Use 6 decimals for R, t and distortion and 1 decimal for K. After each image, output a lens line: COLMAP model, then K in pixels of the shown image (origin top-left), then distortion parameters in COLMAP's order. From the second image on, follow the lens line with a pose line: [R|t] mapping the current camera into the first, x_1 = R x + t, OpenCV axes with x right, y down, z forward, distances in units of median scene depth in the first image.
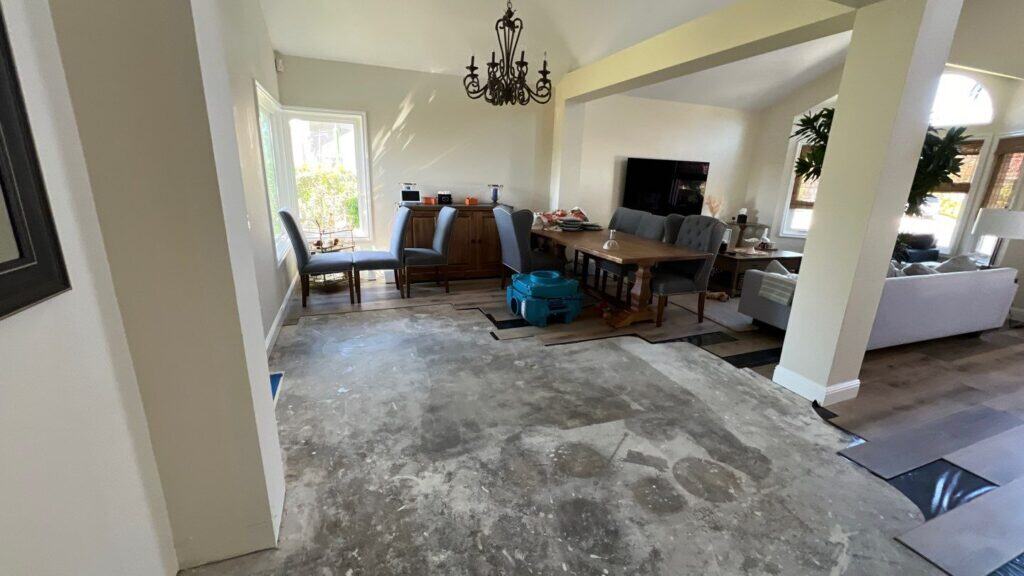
lens RADIAL K [[410.1, 0, 513.5], [0, 410.1, 289.6], [0, 0, 1]] dist [0.000198, -0.000022]
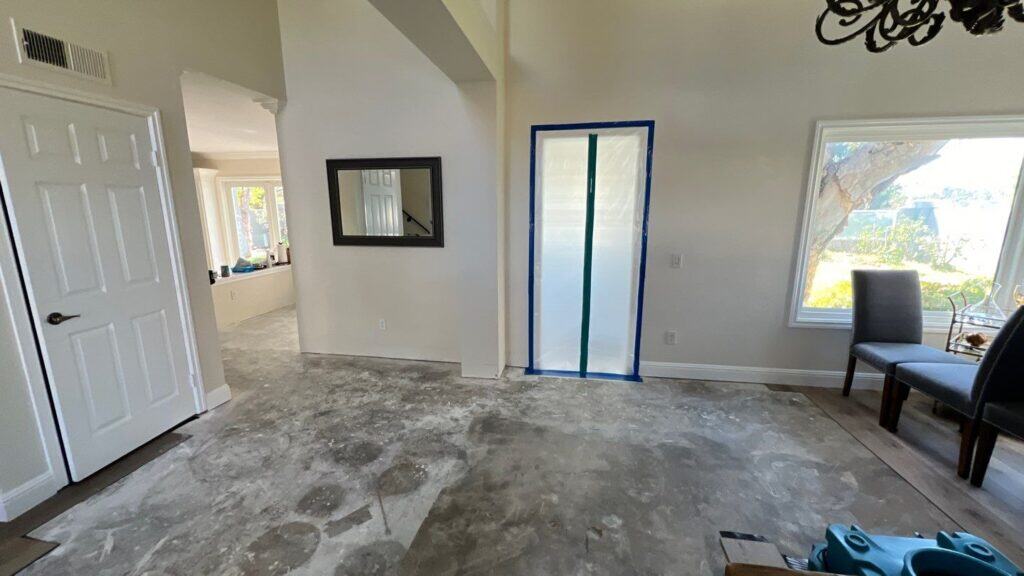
lens RADIAL K [[410.1, 0, 513.5], [0, 410.1, 289.6], [0, 0, 1]] dist [0.000198, -0.000022]
pose [[-0.520498, 0.137351, -0.842744, 0.831703], [-0.245680, 0.921150, 0.301867, -0.429162], [0.817755, 0.364167, -0.445712, 1.514132]]
